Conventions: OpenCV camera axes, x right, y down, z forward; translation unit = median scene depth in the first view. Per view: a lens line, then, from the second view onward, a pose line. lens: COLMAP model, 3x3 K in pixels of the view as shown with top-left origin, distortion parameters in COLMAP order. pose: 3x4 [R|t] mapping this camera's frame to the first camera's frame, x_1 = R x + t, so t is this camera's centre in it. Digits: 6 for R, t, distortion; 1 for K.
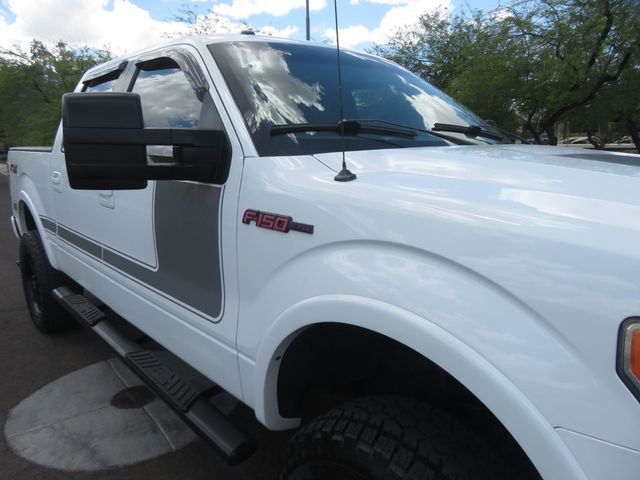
lens RADIAL K [[463.8, 0, 320.0], [0, 463.8, 240.0], [0, 0, 1]] dist [-0.006410, 0.001125]
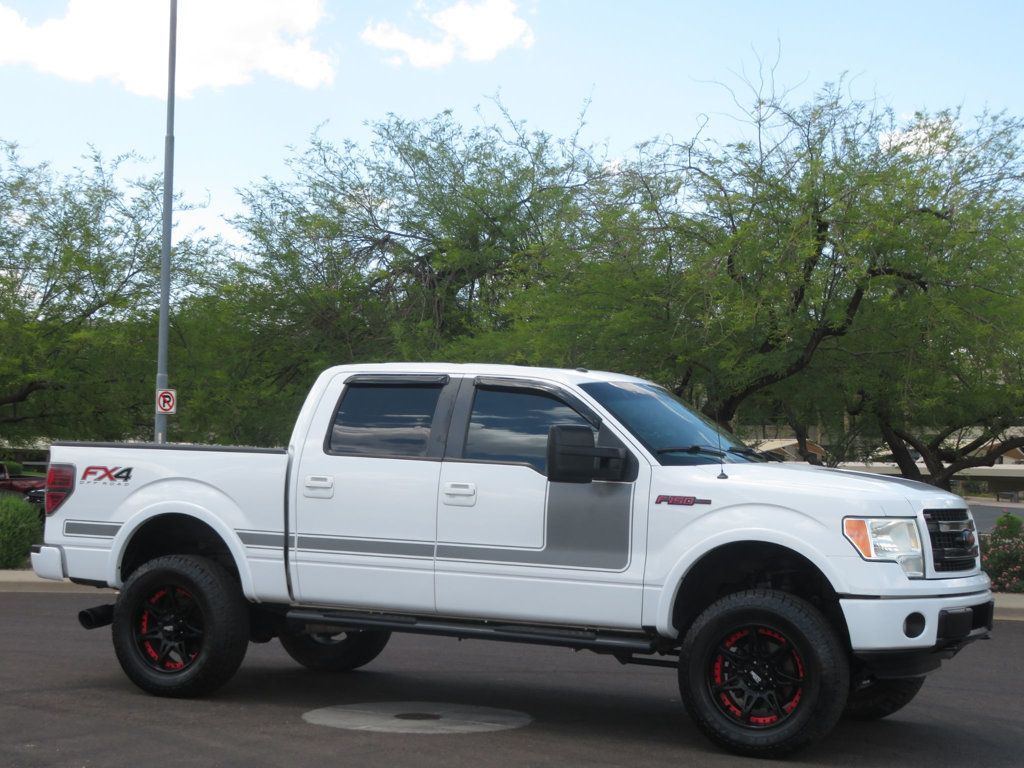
lens RADIAL K [[1820.2, 0, 512.0], [0, 1820.2, 384.0], [0, 0, 1]] dist [0.000935, 0.014912]
pose [[0.933211, 0.044007, 0.356624, -1.814163], [0.041063, 0.972909, -0.227510, 0.614167], [-0.356975, 0.226959, 0.906123, -2.951109]]
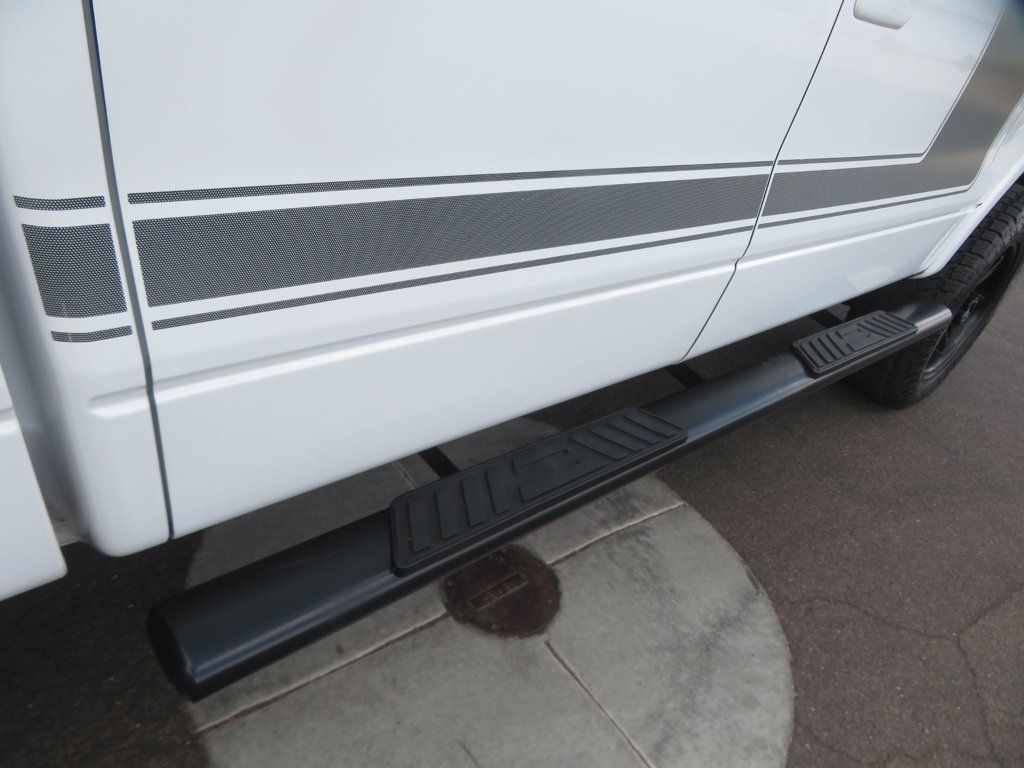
lens RADIAL K [[742.1, 0, 512.0], [0, 742.1, 384.0], [0, 0, 1]] dist [-0.006410, 0.001125]
pose [[-0.000015, -0.529977, 0.848012, -0.936310], [-0.008938, 0.847978, 0.529956, -0.117809], [-0.999960, -0.007572, -0.004750, 1.156891]]
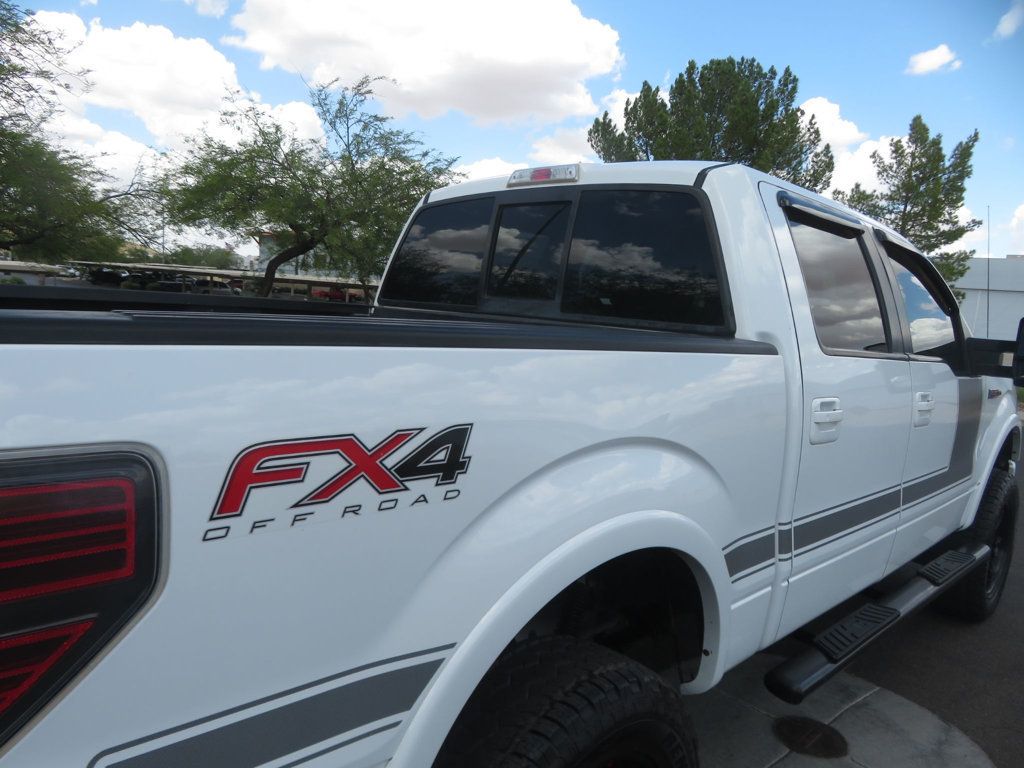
lens RADIAL K [[742.1, 0, 512.0], [0, 742.1, 384.0], [0, 0, 1]] dist [-0.006410, 0.001125]
pose [[-0.056565, -0.108718, 0.992462, -1.527054], [0.128433, 0.985002, 0.115221, -0.343018], [-0.990104, 0.133983, -0.041754, 1.596944]]
